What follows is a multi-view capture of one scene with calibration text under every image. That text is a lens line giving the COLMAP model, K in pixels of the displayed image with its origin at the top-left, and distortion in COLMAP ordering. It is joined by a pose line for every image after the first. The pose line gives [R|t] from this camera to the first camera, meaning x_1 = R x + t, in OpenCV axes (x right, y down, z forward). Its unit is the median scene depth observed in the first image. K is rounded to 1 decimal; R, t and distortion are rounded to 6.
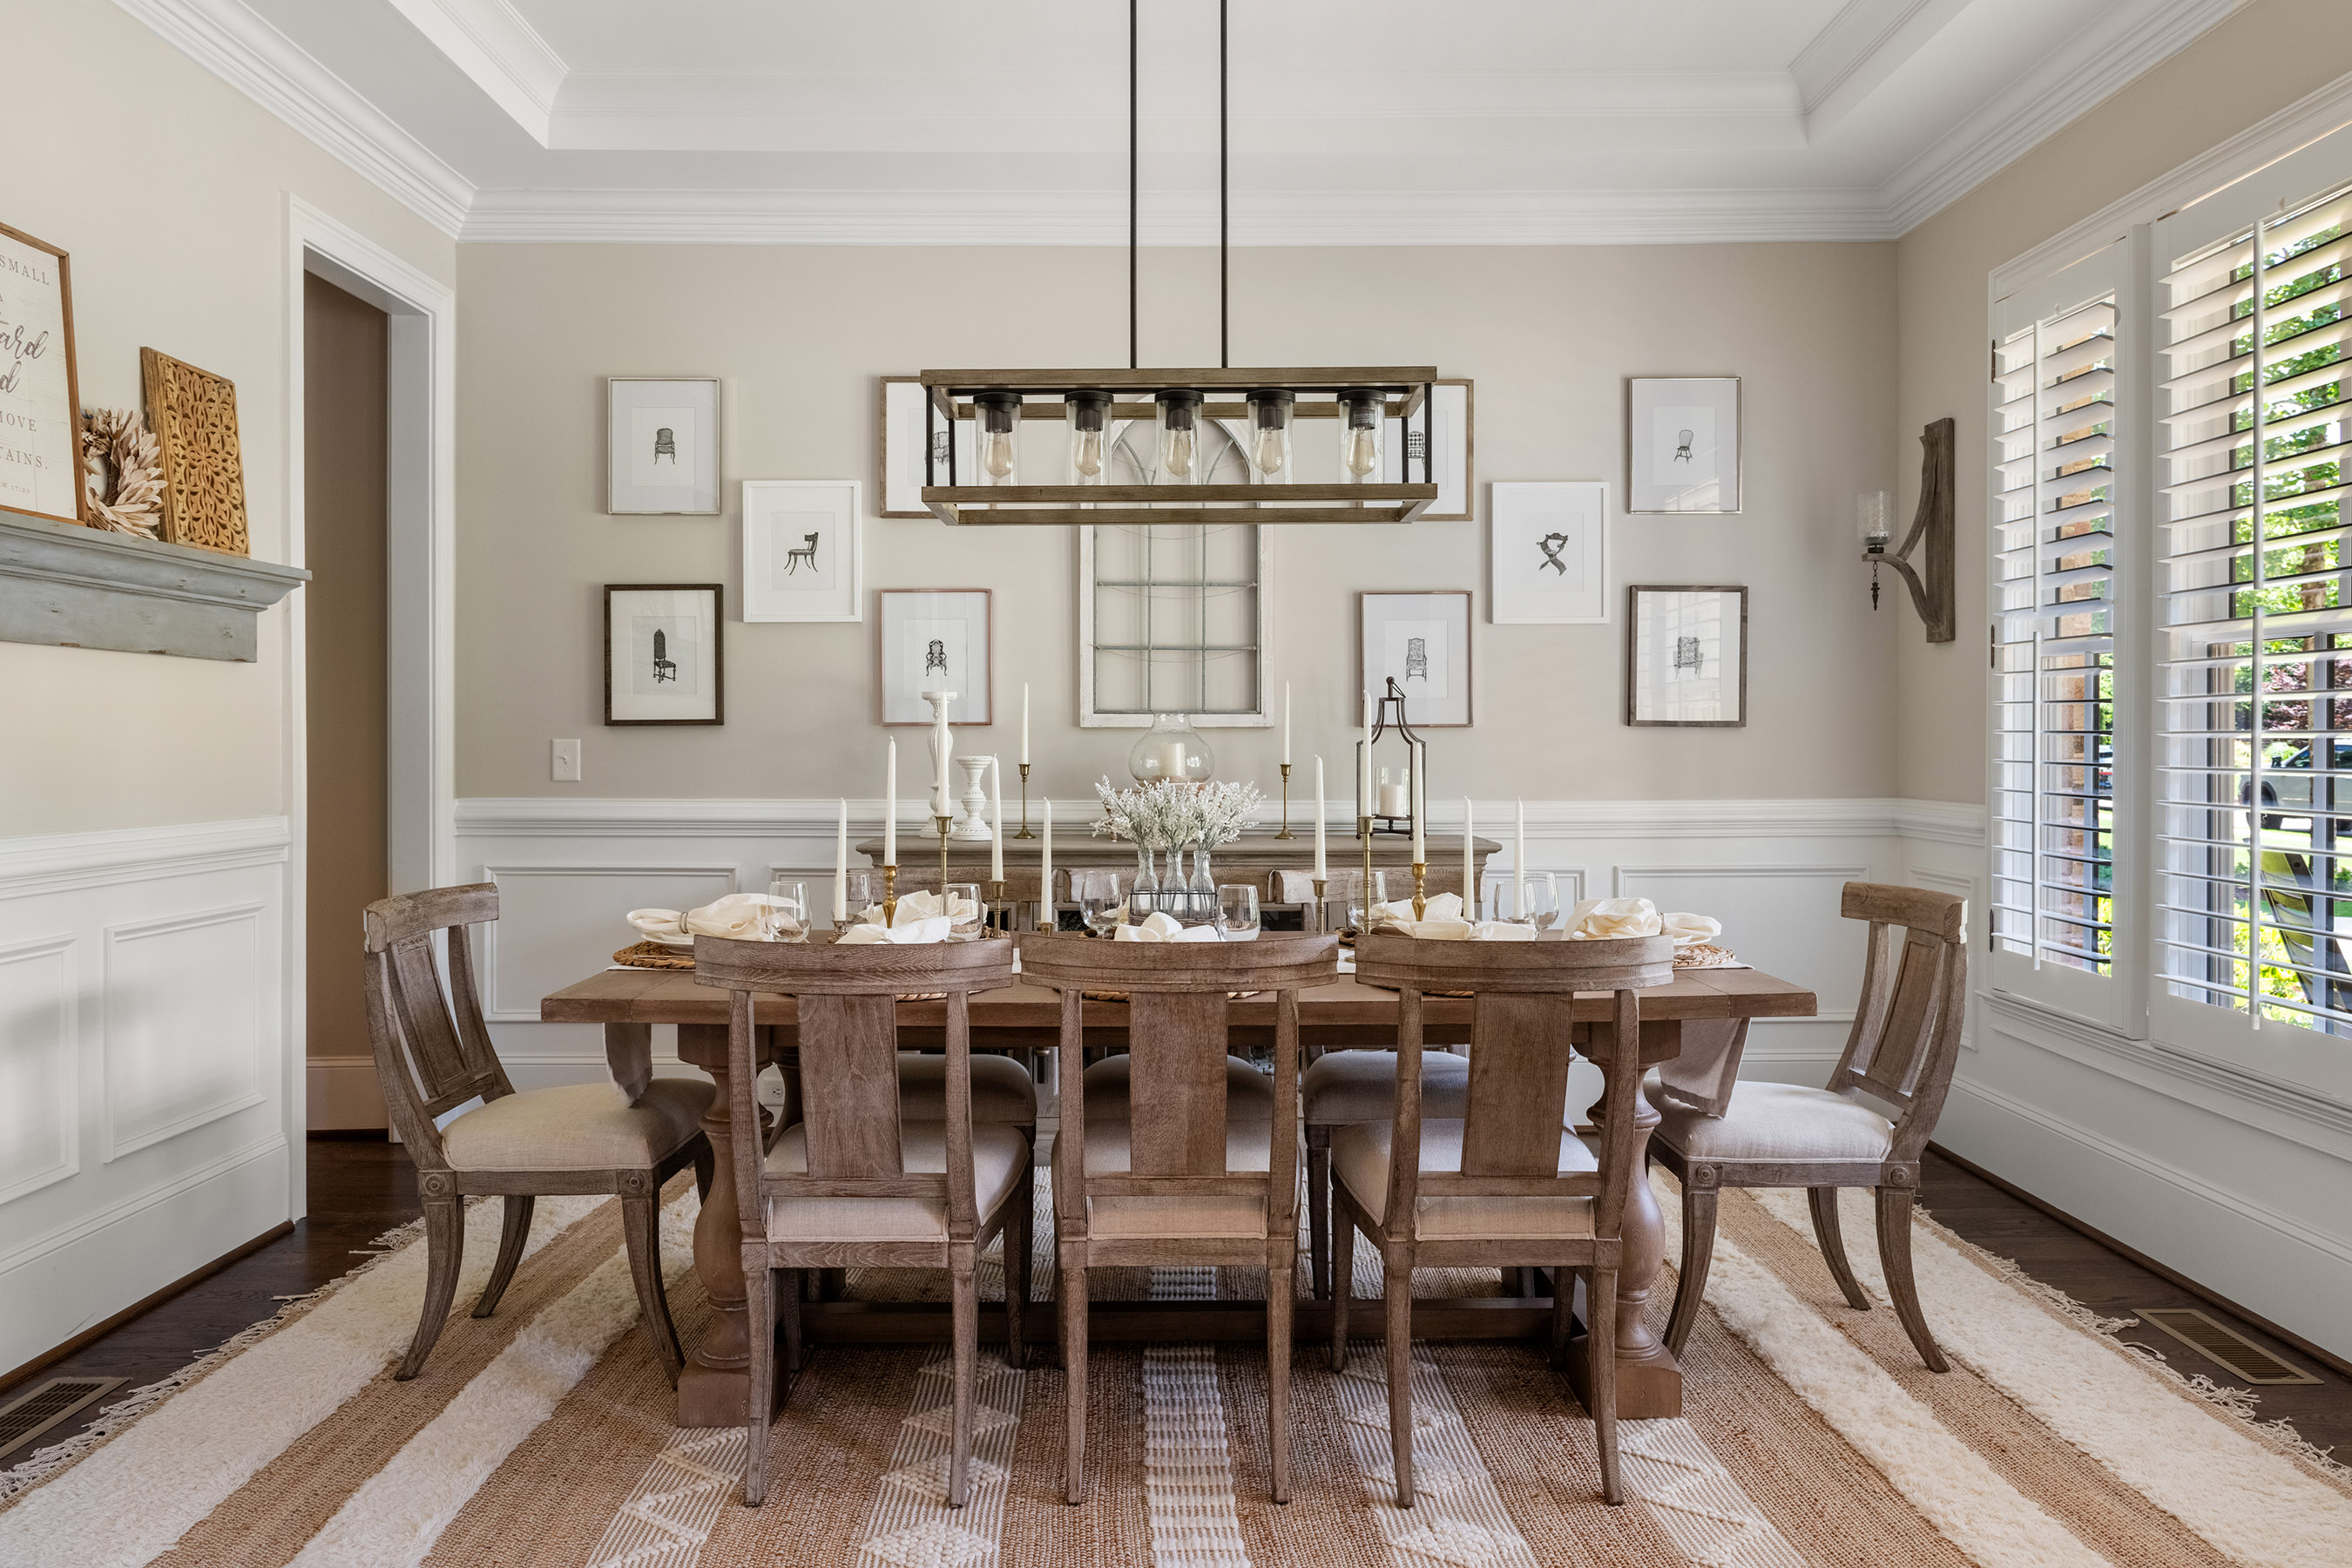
lens RADIAL K [[1559.2, 0, 1176.0], [0, 1559.2, 784.0], [0, 0, 1]] dist [0.007612, -0.001191]
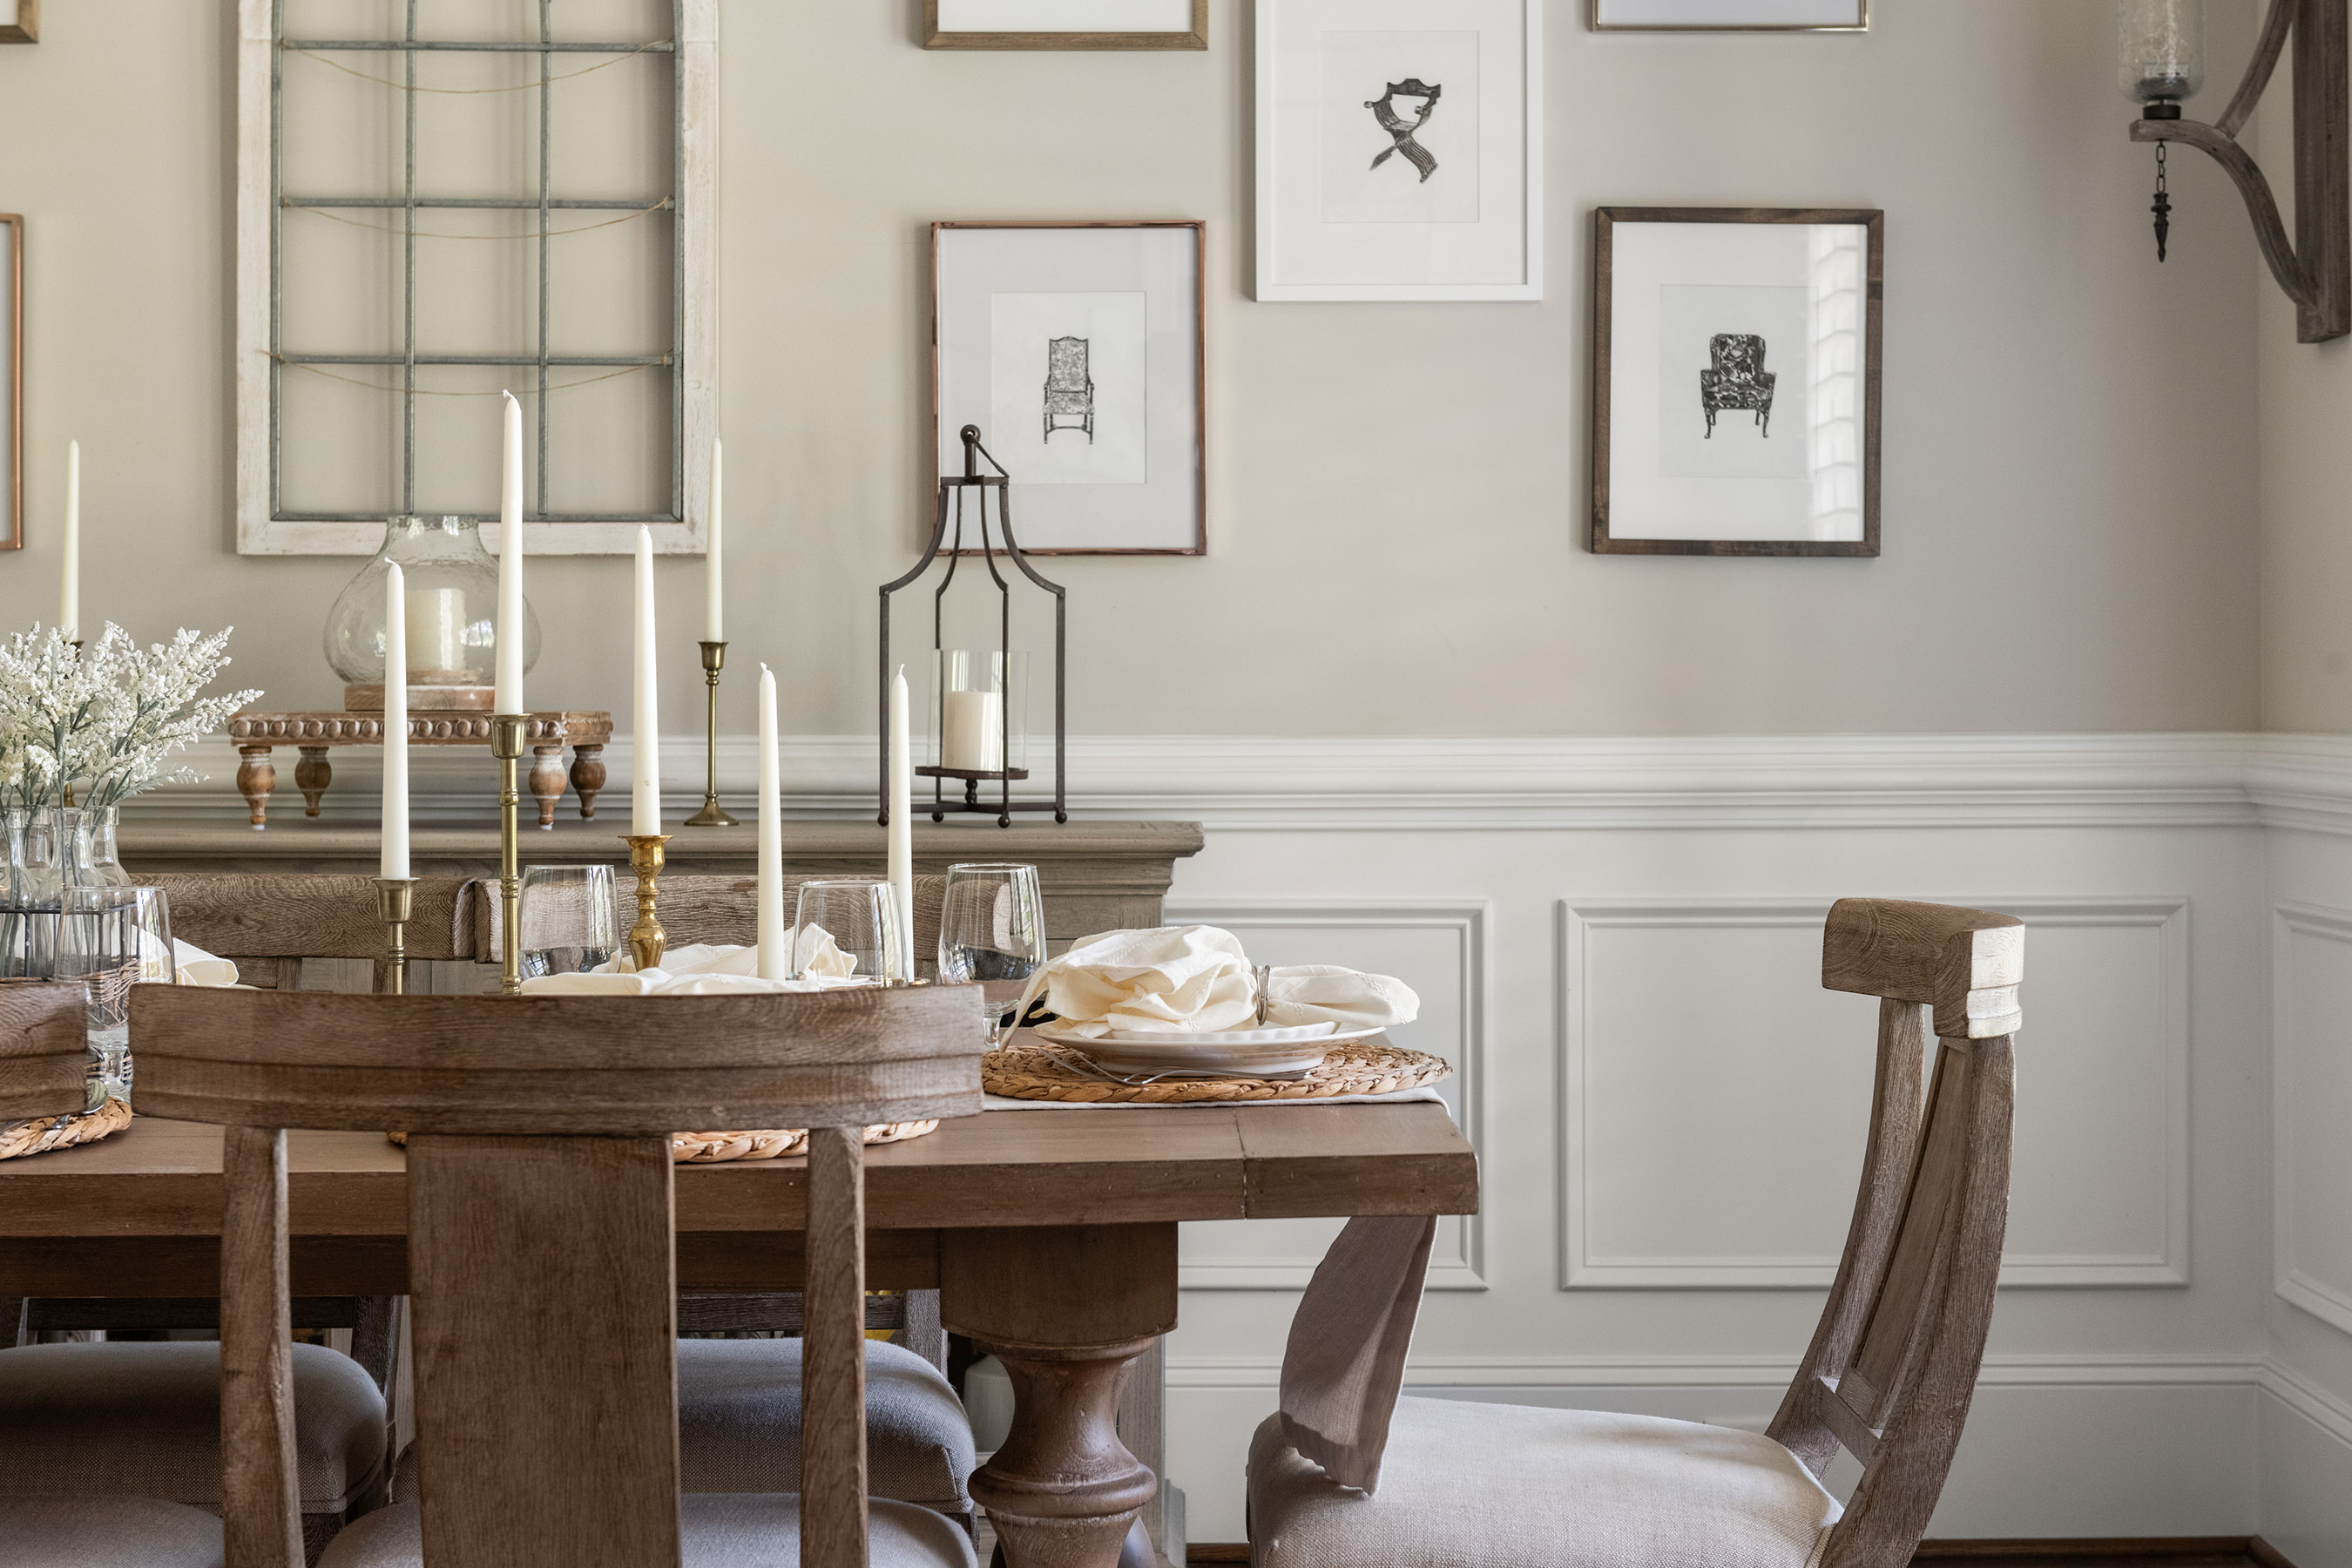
lens RADIAL K [[3520.1, 0, 1176.0], [0, 3520.1, 784.0], [0, 0, 1]] dist [-0.000018, -0.044641]
pose [[0.999944, 0.002046, -0.010402, 0.200141], [-0.002091, 0.999988, -0.004342, 0.028057], [0.010392, 0.004364, 0.999936, 0.087221]]
